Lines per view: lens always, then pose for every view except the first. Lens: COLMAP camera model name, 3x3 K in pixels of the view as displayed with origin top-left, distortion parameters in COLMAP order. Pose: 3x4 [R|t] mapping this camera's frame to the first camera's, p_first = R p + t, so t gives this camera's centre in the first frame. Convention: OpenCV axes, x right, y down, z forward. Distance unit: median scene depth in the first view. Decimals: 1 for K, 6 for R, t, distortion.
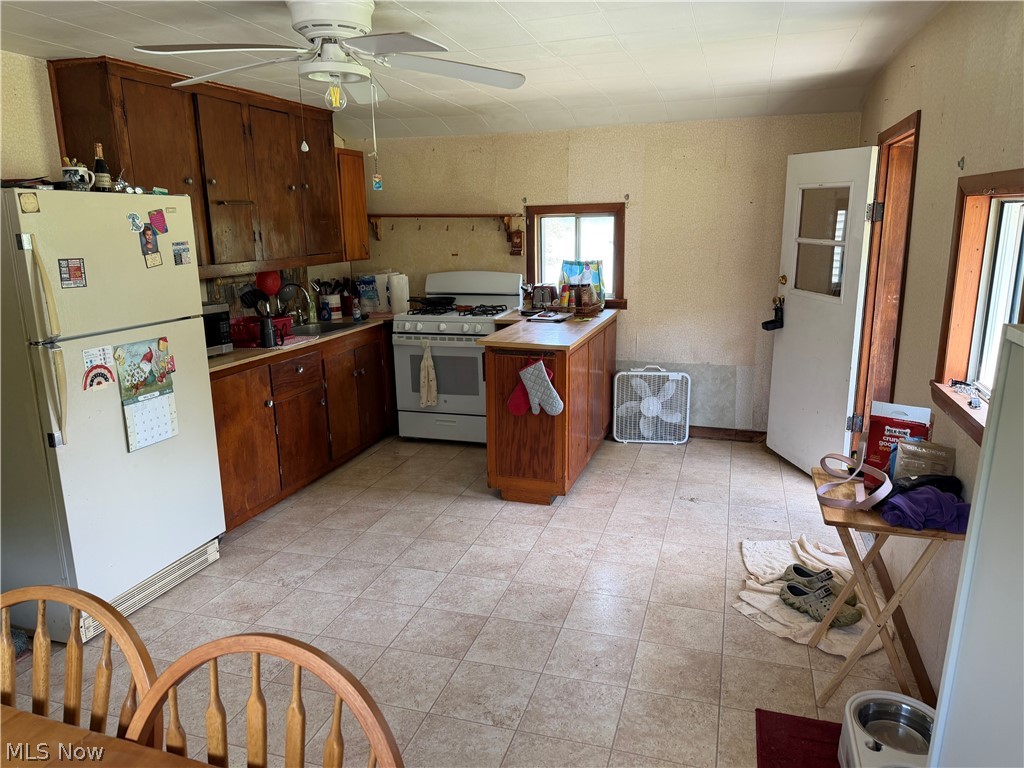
lens RADIAL K [[712.1, 0, 509.5], [0, 712.1, 379.3], [0, 0, 1]] dist [0.093244, -0.137423]
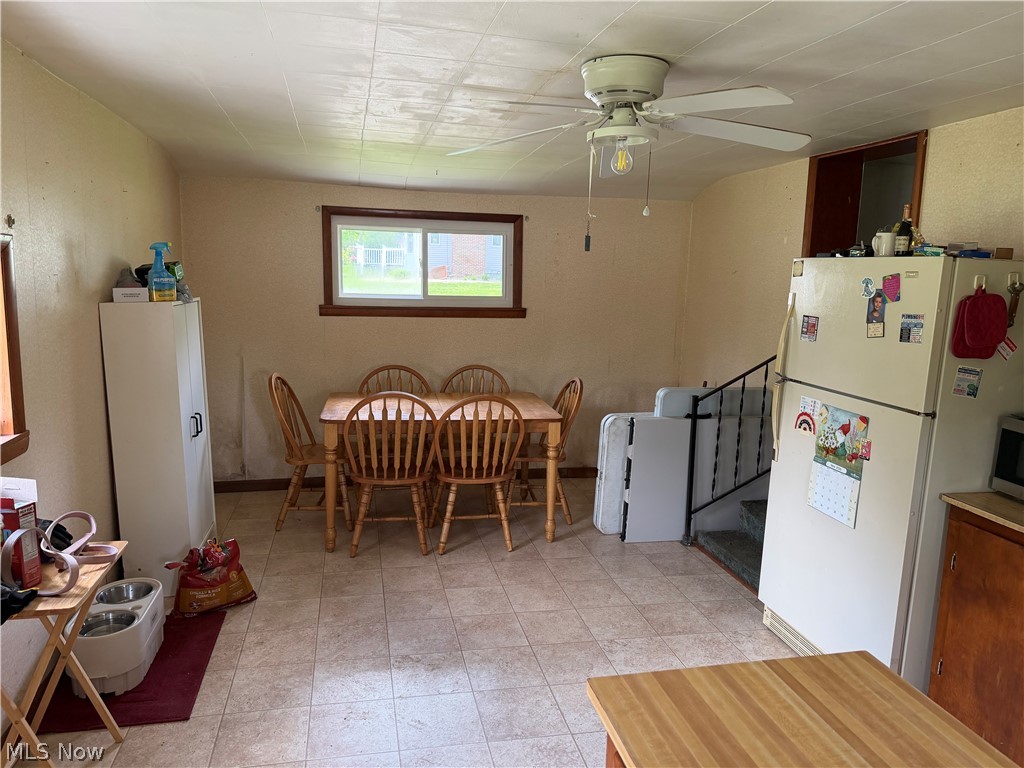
lens RADIAL K [[714.1, 0, 512.0], [0, 714.1, 384.0], [0, 0, 1]] dist [-0.005108, -0.002393]
pose [[-0.865072, 0.065875, -0.497303, 0.284811], [-0.124280, 0.932293, 0.339684, -0.297742], [0.486009, 0.355656, -0.798313, 1.299109]]
